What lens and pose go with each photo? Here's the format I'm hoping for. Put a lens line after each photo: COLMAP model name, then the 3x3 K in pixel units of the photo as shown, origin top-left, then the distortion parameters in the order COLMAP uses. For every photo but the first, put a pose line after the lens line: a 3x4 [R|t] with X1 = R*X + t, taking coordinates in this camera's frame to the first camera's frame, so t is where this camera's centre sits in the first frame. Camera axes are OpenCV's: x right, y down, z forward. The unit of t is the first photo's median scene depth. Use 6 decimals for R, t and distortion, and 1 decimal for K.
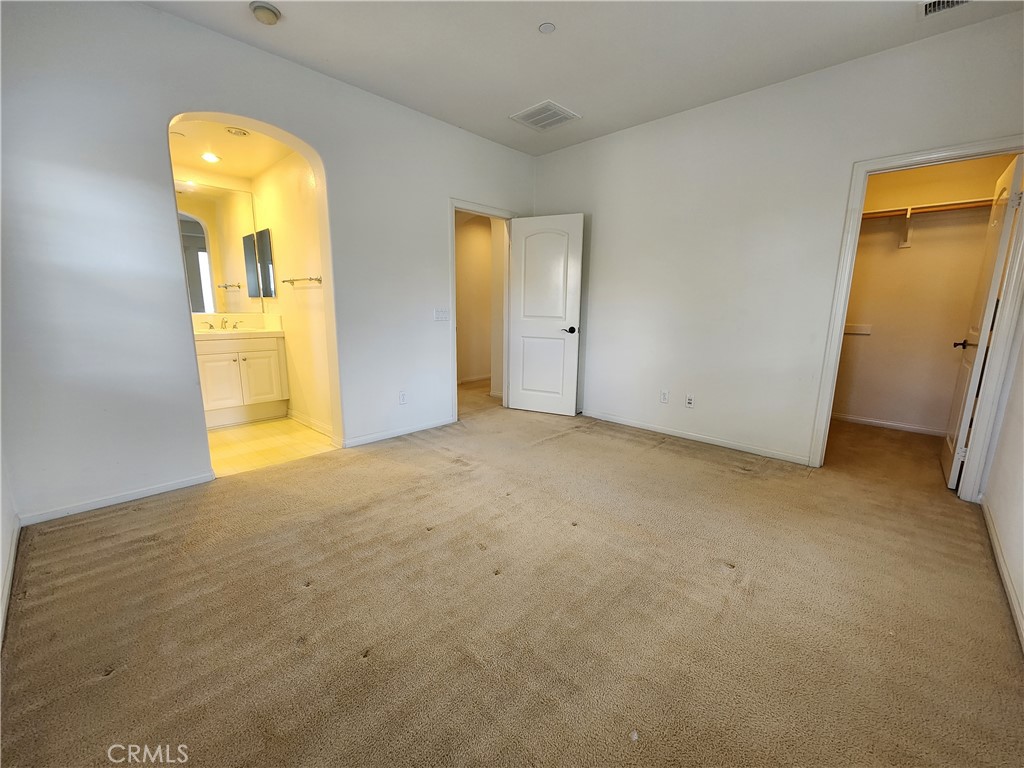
lens RADIAL K [[423.5, 0, 512.0], [0, 423.5, 384.0], [0, 0, 1]] dist [-0.001375, -0.000218]
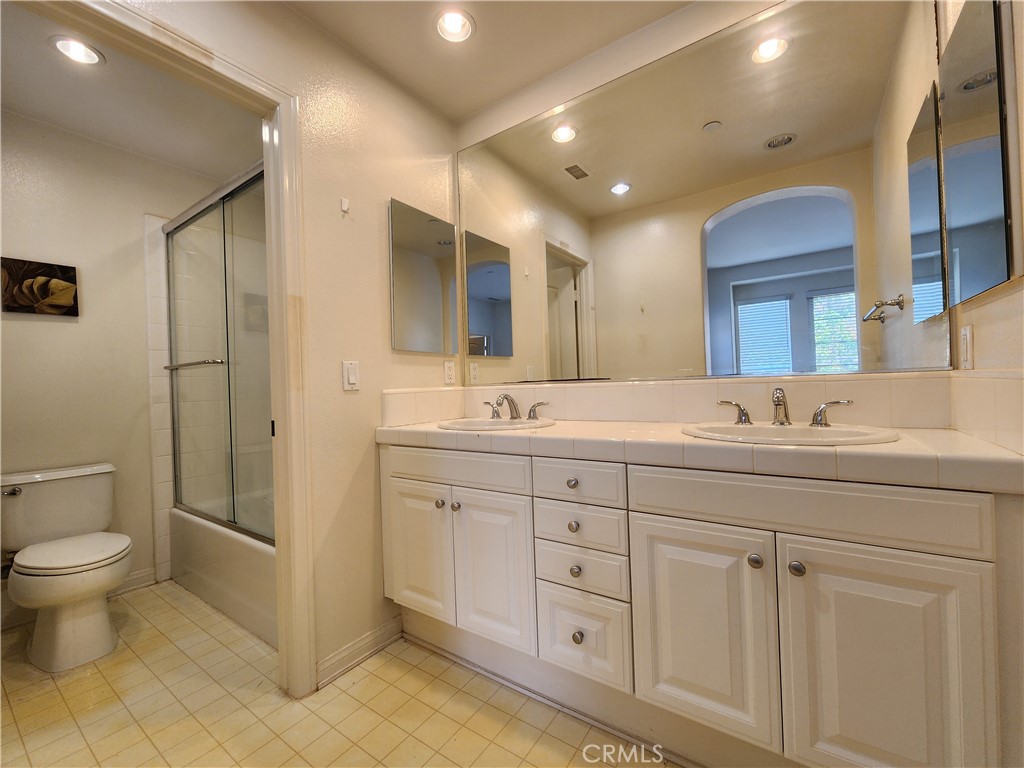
lens RADIAL K [[423.5, 0, 512.0], [0, 423.5, 384.0], [0, 0, 1]] dist [-0.001375, -0.000218]
pose [[0.154466, -0.018391, -0.987827, -0.430037], [-0.141176, 0.989156, -0.040491, -0.125126], [0.977860, 0.145712, 0.150194, 0.801418]]
